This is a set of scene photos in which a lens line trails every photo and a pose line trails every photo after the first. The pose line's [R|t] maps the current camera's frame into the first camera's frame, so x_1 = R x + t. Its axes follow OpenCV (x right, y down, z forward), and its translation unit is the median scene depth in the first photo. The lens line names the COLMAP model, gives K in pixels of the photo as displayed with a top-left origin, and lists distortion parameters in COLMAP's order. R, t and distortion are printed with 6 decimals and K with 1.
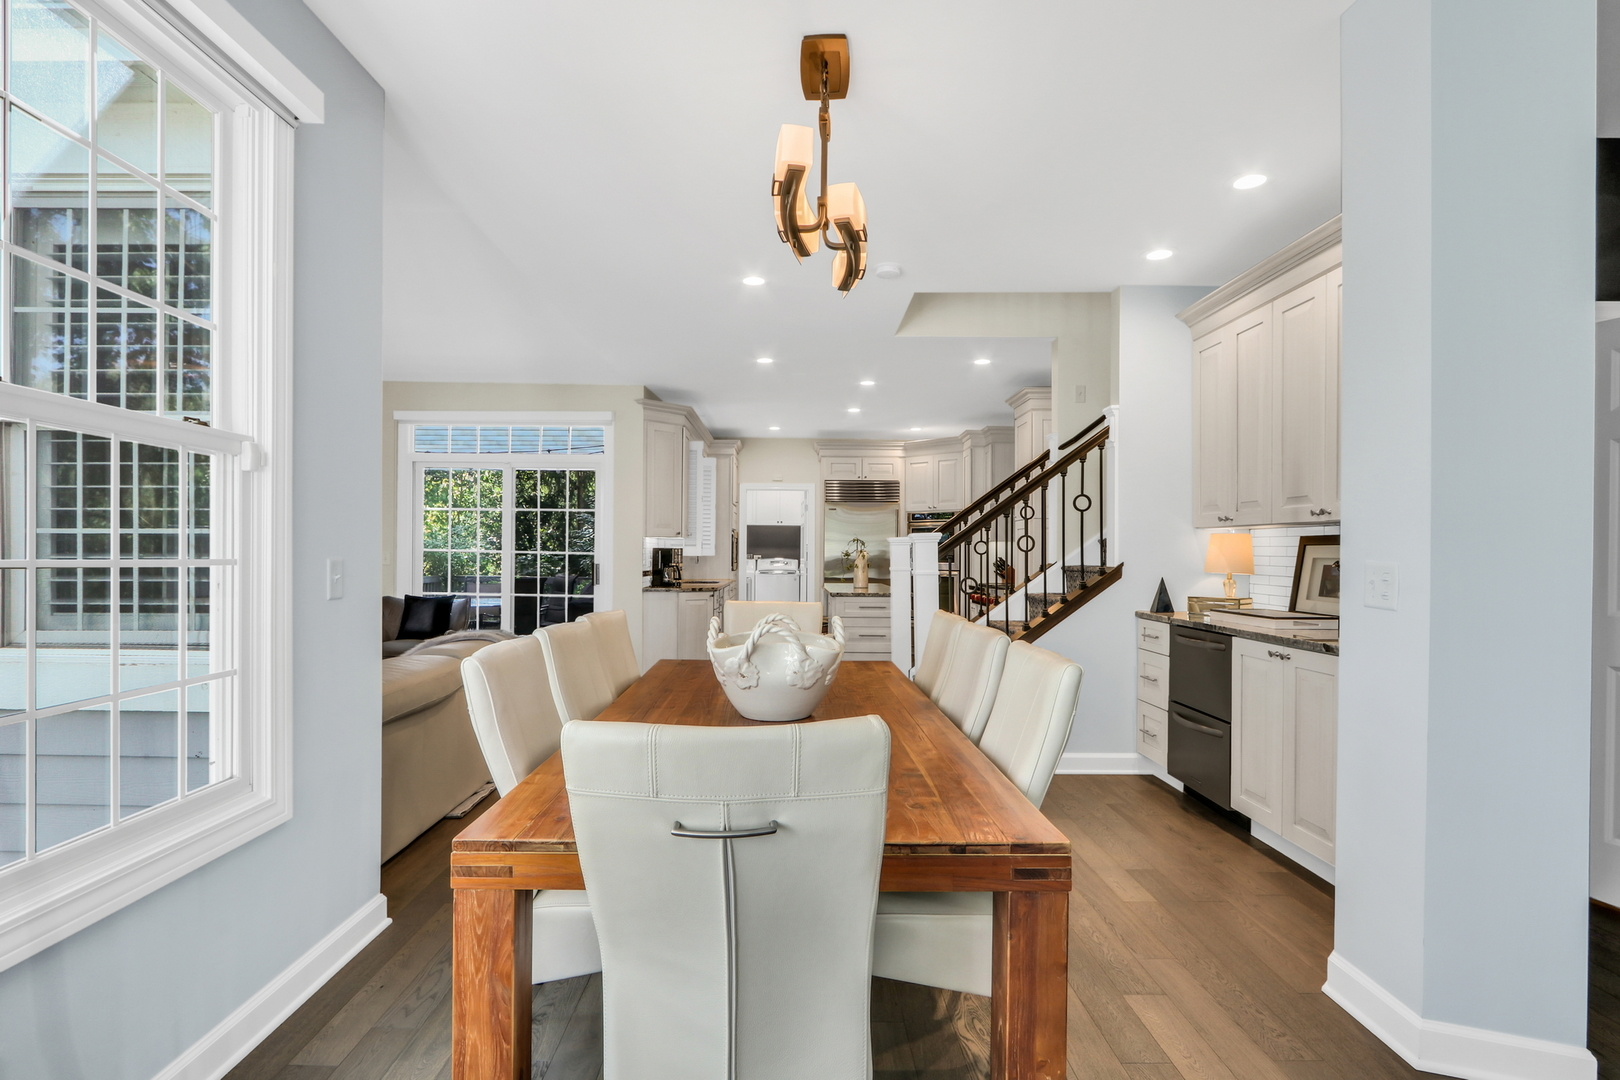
lens RADIAL K [[867.9, 0, 805.9], [0, 867.9, 547.8], [0, 0, 1]] dist [-0.039053, -0.000570]
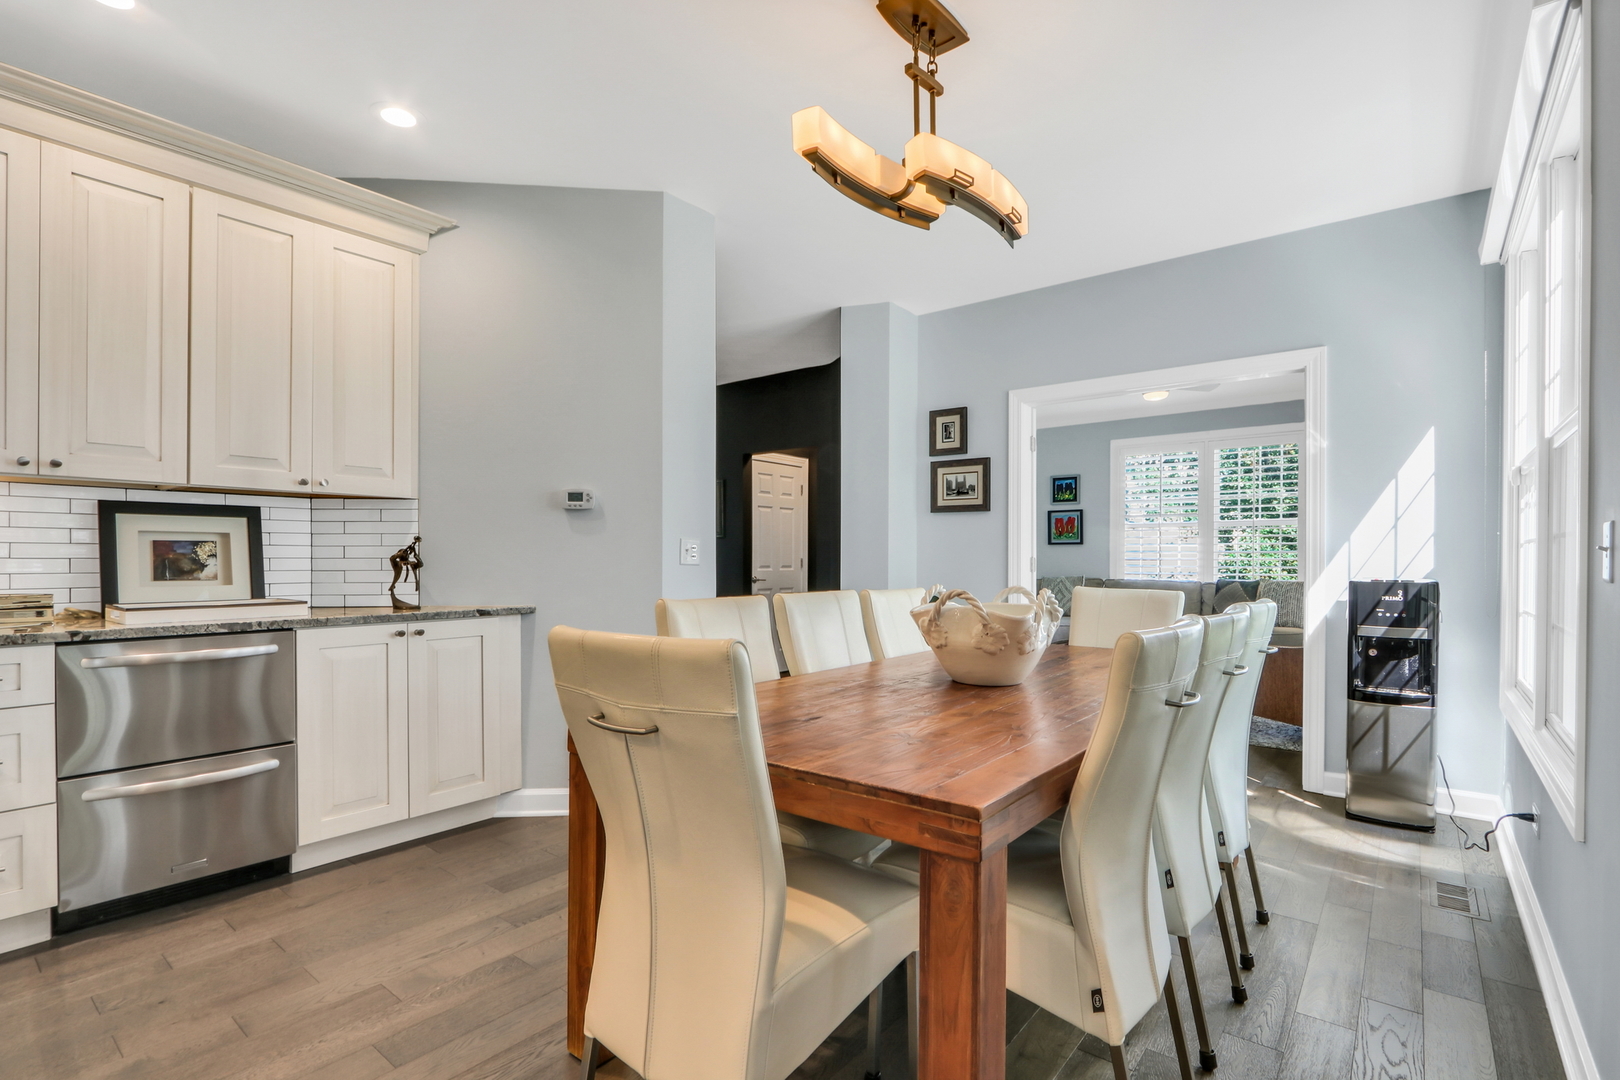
lens RADIAL K [[759.9, 0, 811.4], [0, 759.9, 557.1], [0, 0, 1]] dist [-0.001526, -0.000143]
pose [[-0.770517, -0.010927, 0.637326, -0.305208], [-0.010764, 0.999934, 0.004130, 0.027804], [-0.637329, -0.003678, -0.770583, 1.216436]]
